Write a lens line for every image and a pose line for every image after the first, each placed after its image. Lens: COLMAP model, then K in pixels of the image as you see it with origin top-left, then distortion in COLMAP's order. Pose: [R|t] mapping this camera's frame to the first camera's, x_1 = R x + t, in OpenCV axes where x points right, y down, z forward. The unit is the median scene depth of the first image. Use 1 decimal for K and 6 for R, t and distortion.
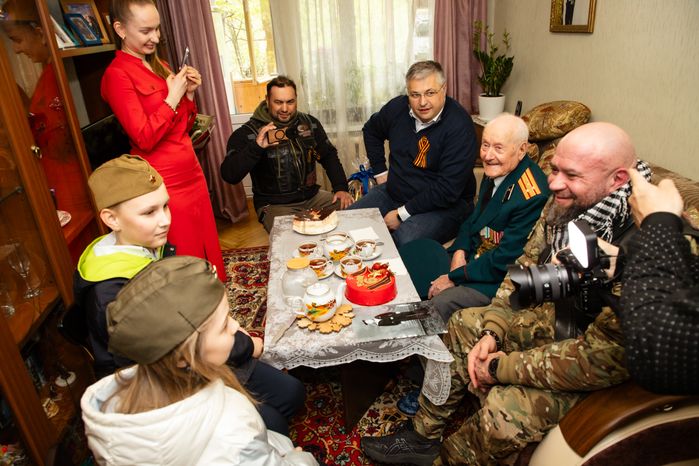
lens RADIAL K [[487.1, 0, 349.5], [0, 487.1, 233.0], [0, 0, 1]] dist [-0.052128, 0.005607]
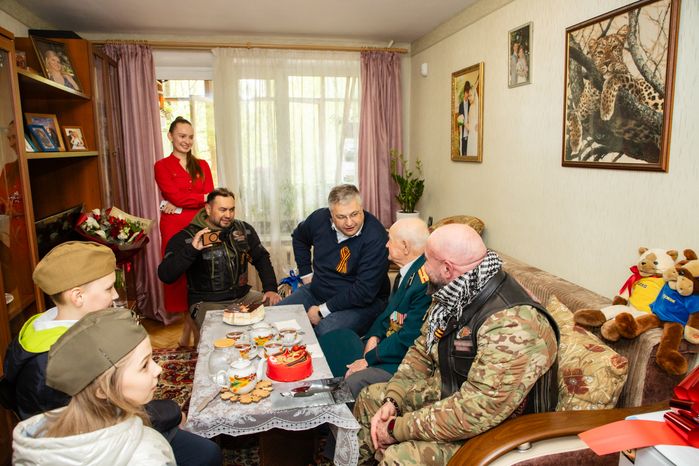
lens RADIAL K [[492.9, 0, 349.5], [0, 492.9, 233.0], [0, 0, 1]] dist [-0.062370, 0.036800]
pose [[0.992483, 0.029031, 0.118886, 0.032981], [0.000786, 0.969924, -0.243407, 0.077845], [-0.122377, 0.241671, 0.962611, -0.155142]]
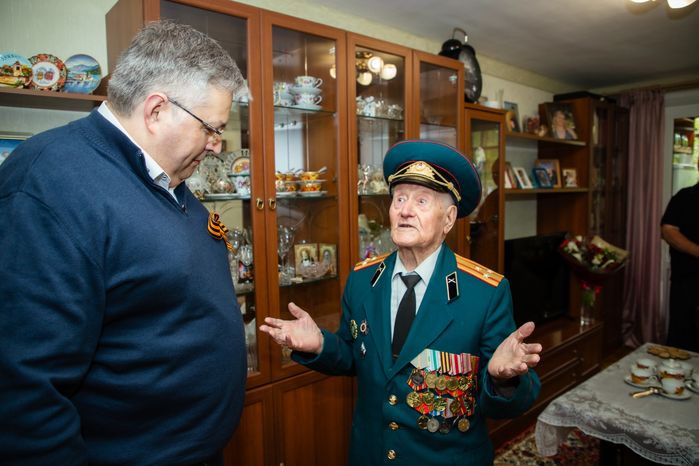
lens RADIAL K [[479.5, 0, 349.5], [0, 479.5, 233.0], [0, 0, 1]] dist [-0.036680, 0.004640]
pose [[0.548475, 0.125522, -0.826692, 0.417931], [-0.355840, 0.929714, -0.094921, 0.098669], [0.756672, 0.346232, 0.554591, -0.254409]]
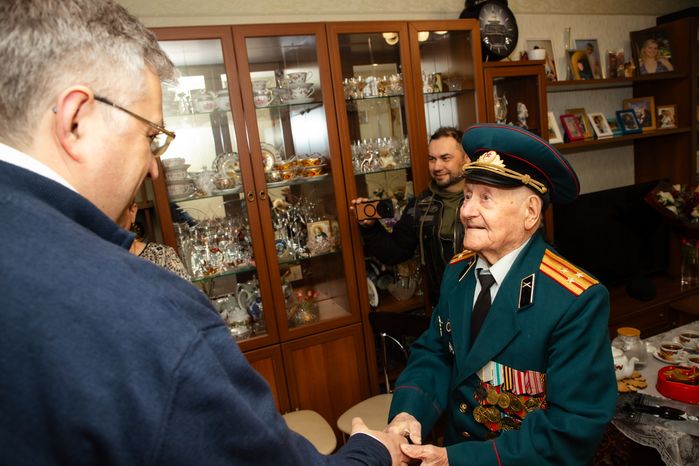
lens RADIAL K [[487.1, 0, 349.5], [0, 487.1, 233.0], [0, 0, 1]] dist [-0.052128, 0.005607]
pose [[0.236489, 0.202846, -0.950224, 0.659925], [-0.298561, 0.945822, 0.127602, -0.092054], [0.924627, 0.253524, 0.284238, -0.000341]]
